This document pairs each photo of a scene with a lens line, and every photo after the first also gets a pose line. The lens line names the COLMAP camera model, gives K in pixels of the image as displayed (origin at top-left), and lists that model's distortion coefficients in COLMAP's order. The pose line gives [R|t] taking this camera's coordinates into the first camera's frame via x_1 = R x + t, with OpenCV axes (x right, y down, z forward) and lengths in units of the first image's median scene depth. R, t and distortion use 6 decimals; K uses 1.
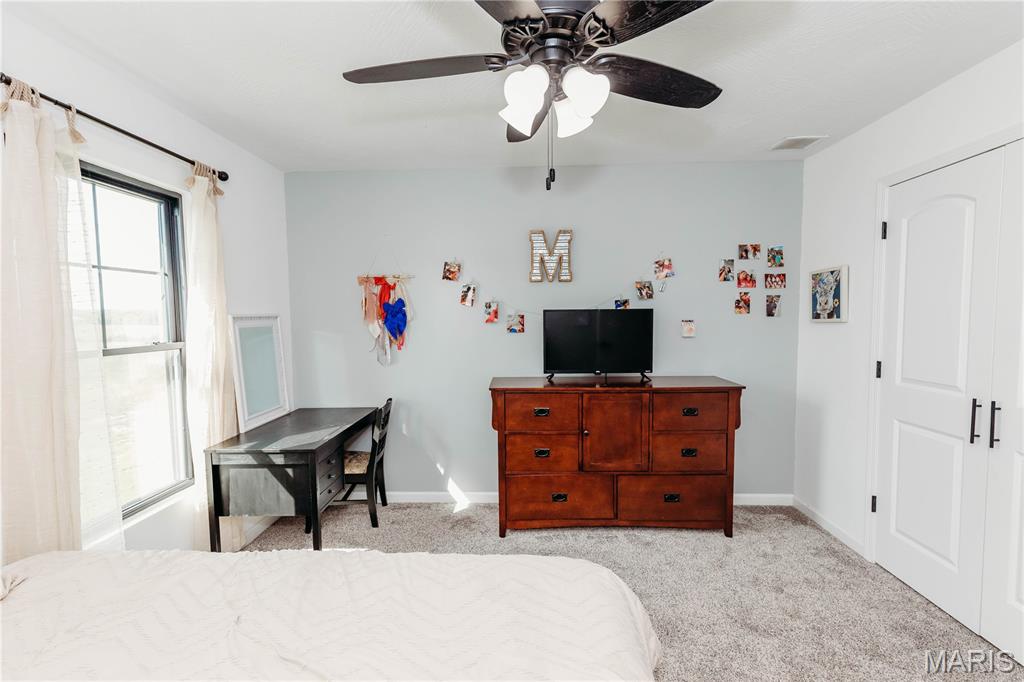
lens RADIAL K [[467.8, 0, 518.0], [0, 467.8, 342.6], [0, 0, 1]] dist [0.017567, -0.004014]
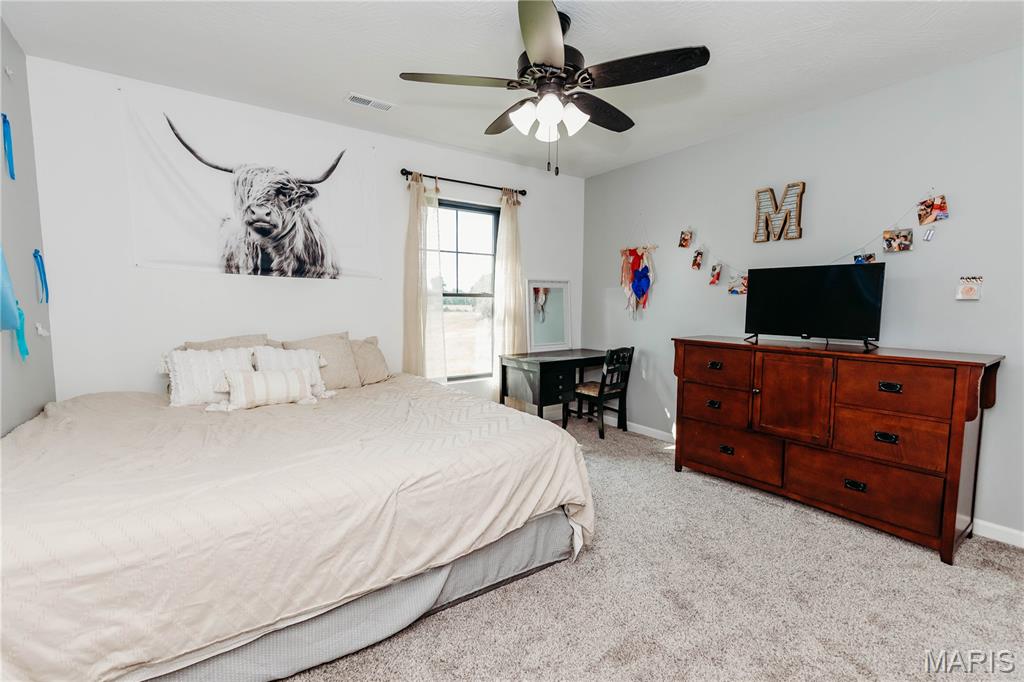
lens RADIAL K [[467.8, 0, 521.1], [0, 467.8, 337.5], [0, 0, 1]] dist [0.017567, -0.004014]
pose [[0.616330, 0.074824, -0.783925, 0.568105], [-0.061861, 0.997000, 0.046525, 0.060296], [0.785054, 0.019819, 0.619110, -0.000646]]
